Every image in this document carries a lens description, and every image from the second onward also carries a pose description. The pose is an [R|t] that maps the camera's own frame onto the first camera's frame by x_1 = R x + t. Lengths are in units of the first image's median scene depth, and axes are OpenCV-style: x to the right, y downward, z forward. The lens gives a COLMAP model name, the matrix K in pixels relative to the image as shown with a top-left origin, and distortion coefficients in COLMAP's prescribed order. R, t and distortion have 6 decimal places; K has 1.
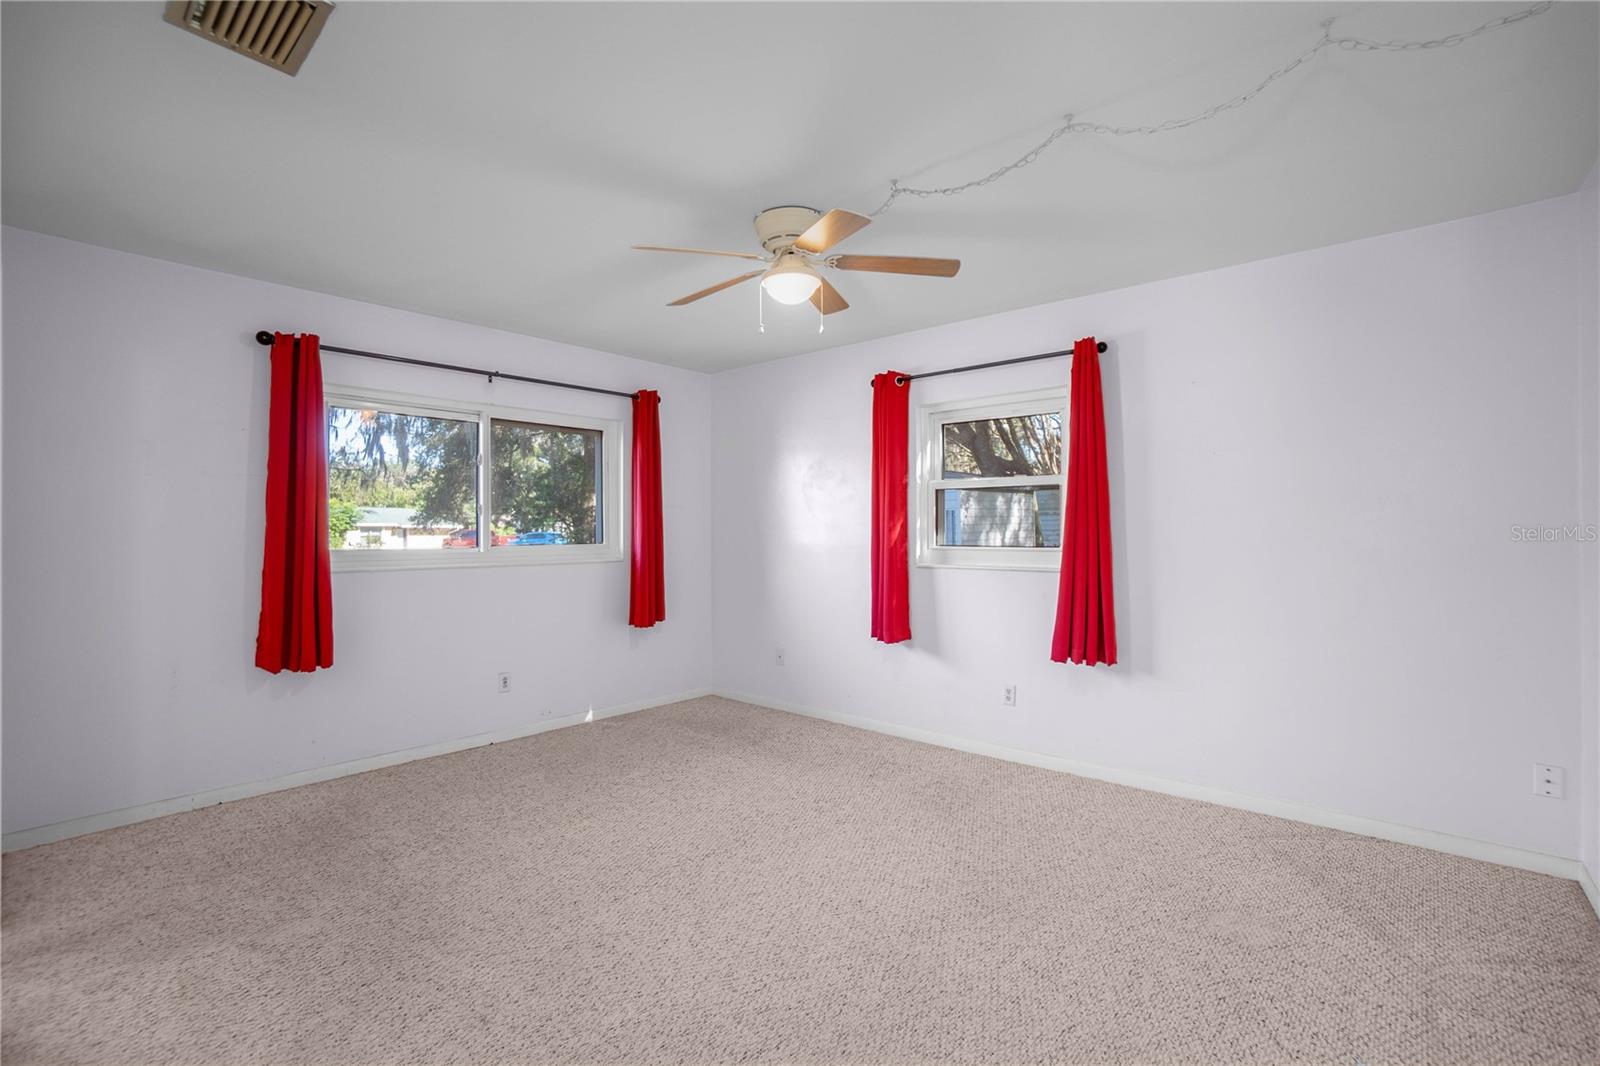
lens RADIAL K [[709.1, 0, 784.9], [0, 709.1, 534.8], [0, 0, 1]] dist [-0.065684, 0.021835]
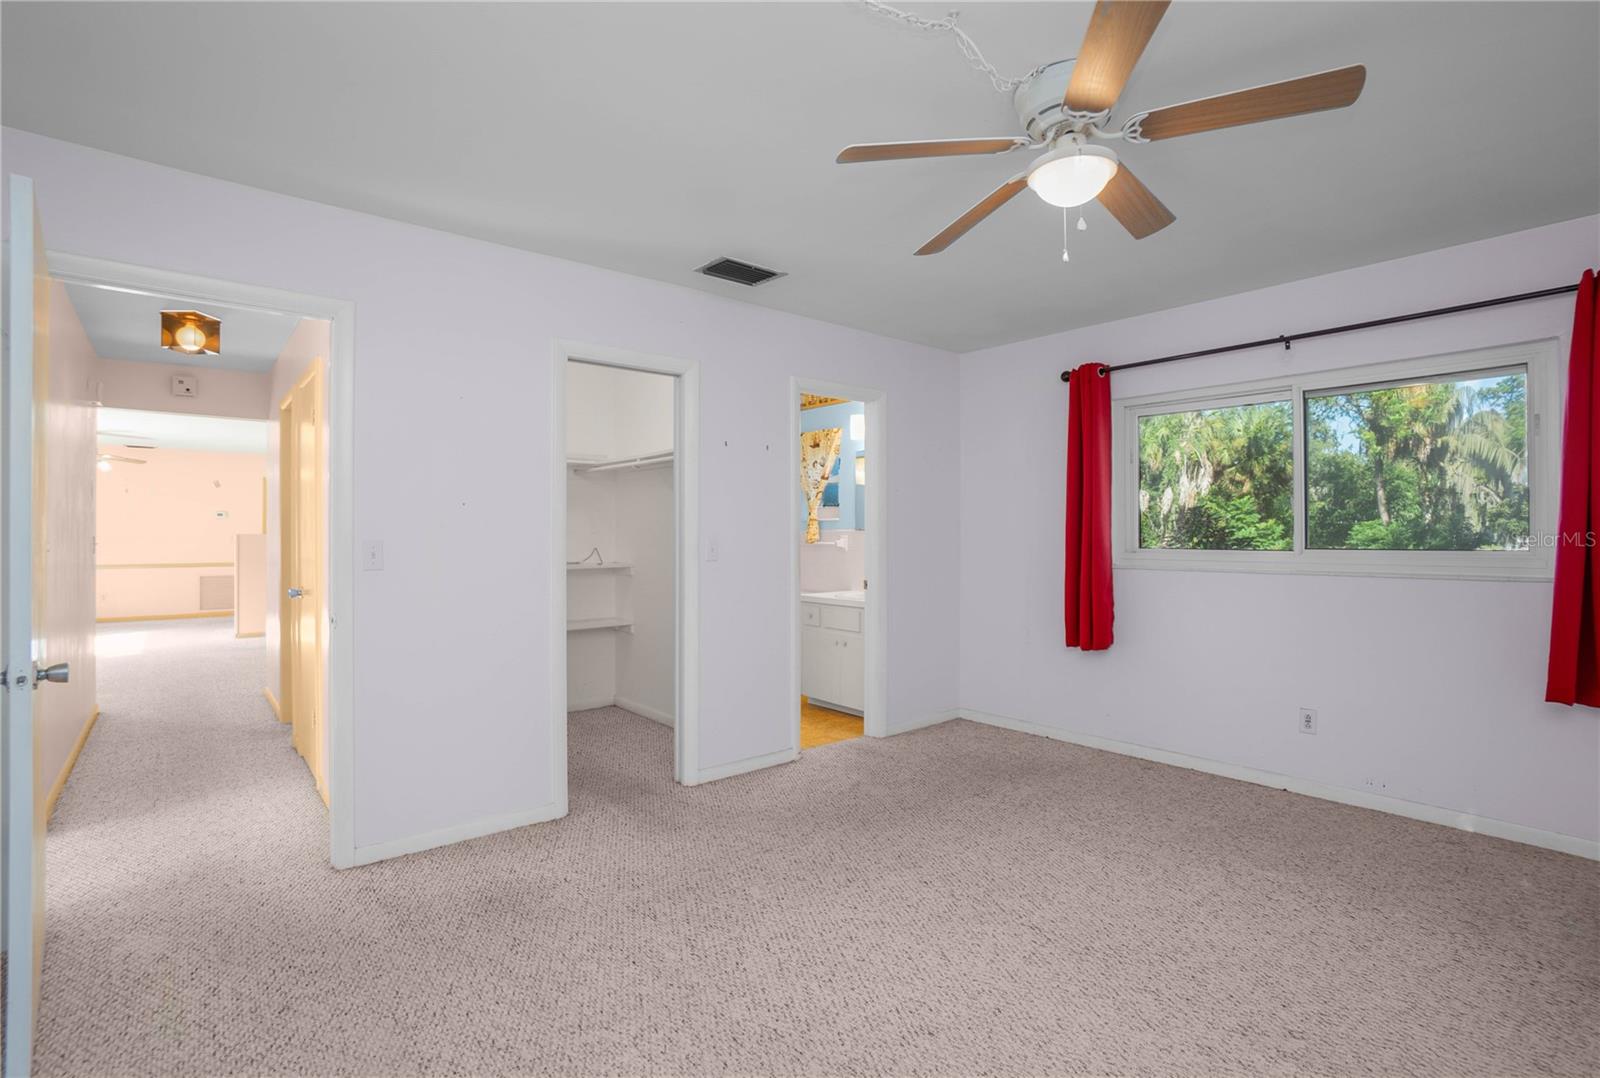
lens RADIAL K [[745.2, 0, 800.0], [0, 745.2, 539.0], [0, 0, 1]] dist [-0.022884, 0.000301]
pose [[-0.129581, 0.010191, -0.991516, 0.609247], [-0.002102, 0.999942, 0.010552, -0.004513], [0.991567, 0.003452, -0.129552, 0.655390]]
